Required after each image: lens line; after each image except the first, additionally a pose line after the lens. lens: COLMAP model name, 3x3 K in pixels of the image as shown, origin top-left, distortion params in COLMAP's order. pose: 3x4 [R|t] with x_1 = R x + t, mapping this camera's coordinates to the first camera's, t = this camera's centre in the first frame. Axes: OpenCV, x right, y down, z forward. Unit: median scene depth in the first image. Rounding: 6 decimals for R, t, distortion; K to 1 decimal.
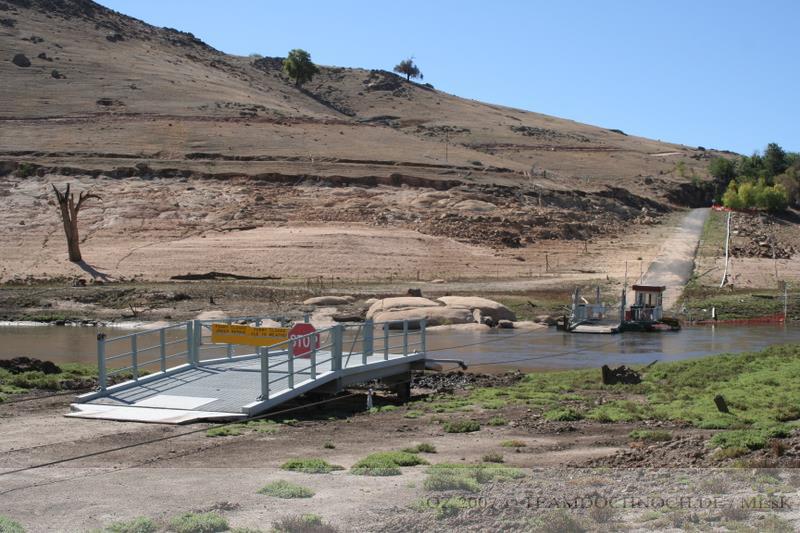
lens RADIAL K [[1054.7, 0, 400.0], [0, 1054.7, 266.5], [0, 0, 1]] dist [-0.143677, 0.083871]
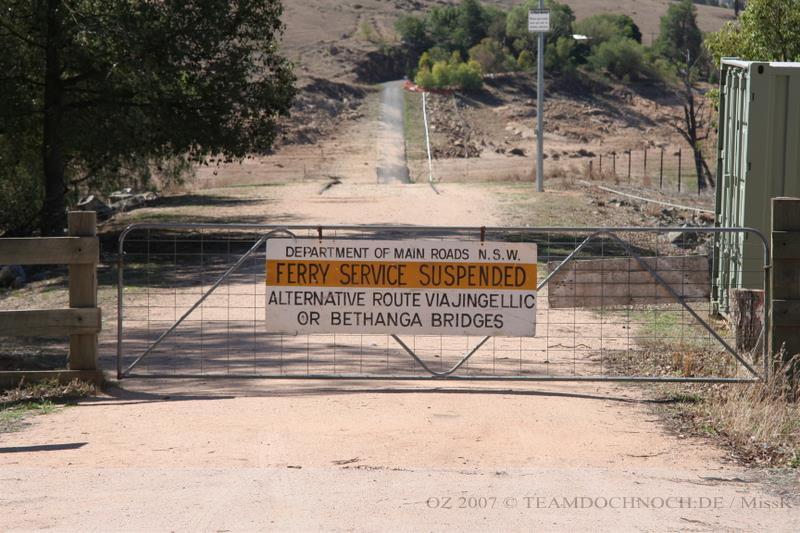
lens RADIAL K [[4493.9, 0, 400.0], [0, 4493.9, 266.5], [0, 0, 1]] dist [0.651073, 5.914463]
pose [[0.947209, -0.019981, 0.319993, -1.348170], [-0.003954, 0.997252, 0.073975, -0.260205], [-0.320592, -0.071335, 0.944527, -3.810241]]
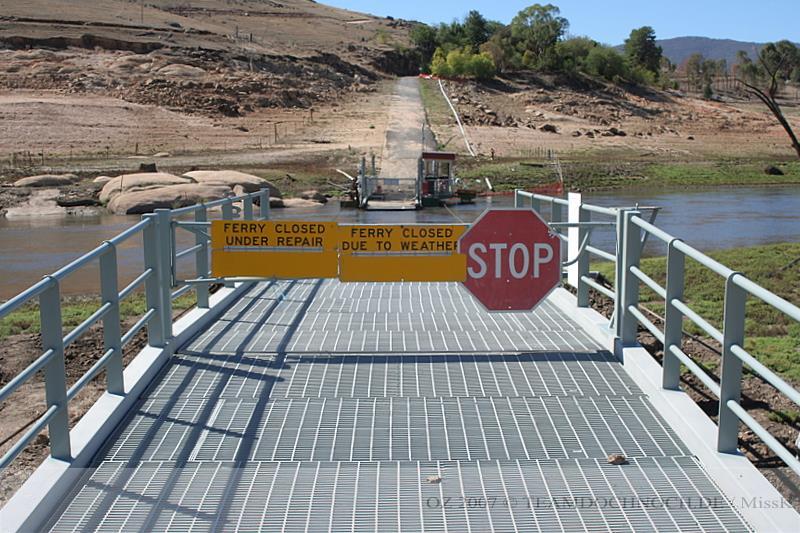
lens RADIAL K [[1054.7, 0, 400.0], [0, 1054.7, 266.5], [0, 0, 1]] dist [-0.143677, 0.083871]
pose [[0.949735, -0.049588, 0.309102, -0.033831], [0.013424, 0.992918, 0.118043, 0.004544], [-0.312766, -0.107960, 0.943675, 0.098912]]
